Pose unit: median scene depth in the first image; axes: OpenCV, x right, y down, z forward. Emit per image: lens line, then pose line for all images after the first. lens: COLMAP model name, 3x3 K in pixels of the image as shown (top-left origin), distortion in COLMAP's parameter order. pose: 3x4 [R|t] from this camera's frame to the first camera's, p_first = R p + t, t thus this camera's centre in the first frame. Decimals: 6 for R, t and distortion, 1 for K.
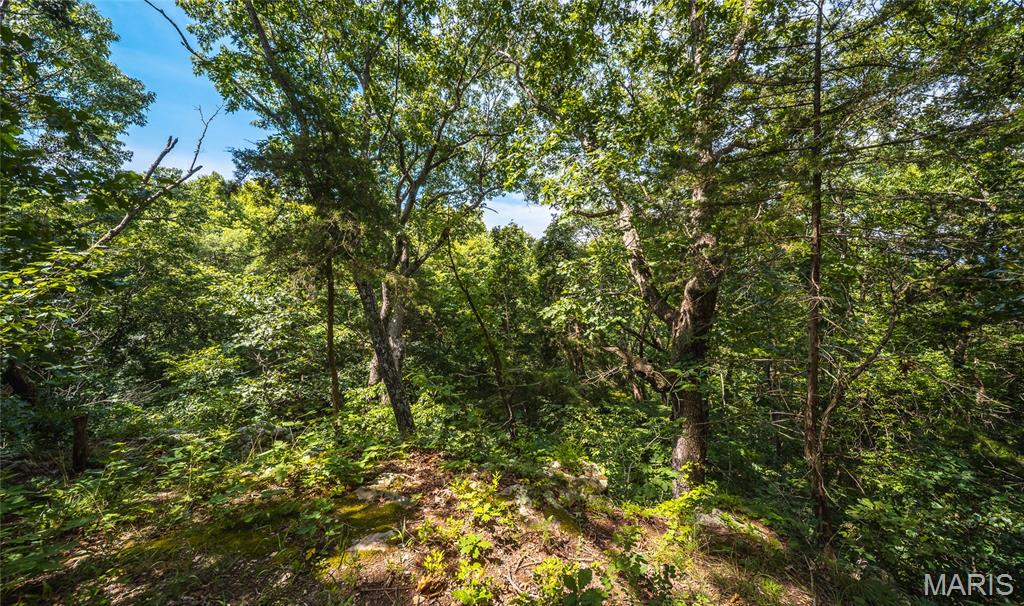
lens RADIAL K [[400.4, 0, 512.0], [0, 400.4, 303.0], [0, 0, 1]] dist [0.000880, -0.002872]
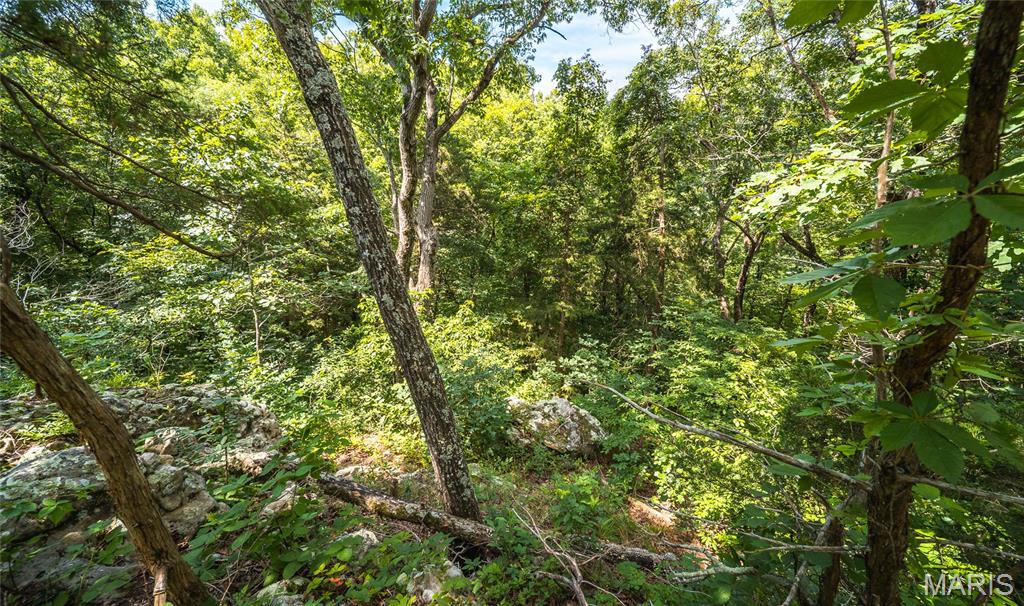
lens RADIAL K [[324.8, 0, 512.0], [0, 324.8, 303.0], [0, 0, 1]] dist [0.001342, 0.000037]
pose [[0.998147, 0.043915, -0.042129, -0.081136], [-0.028276, 0.947690, 0.317937, 0.020770], [0.053888, -0.316156, 0.947175, 0.335322]]
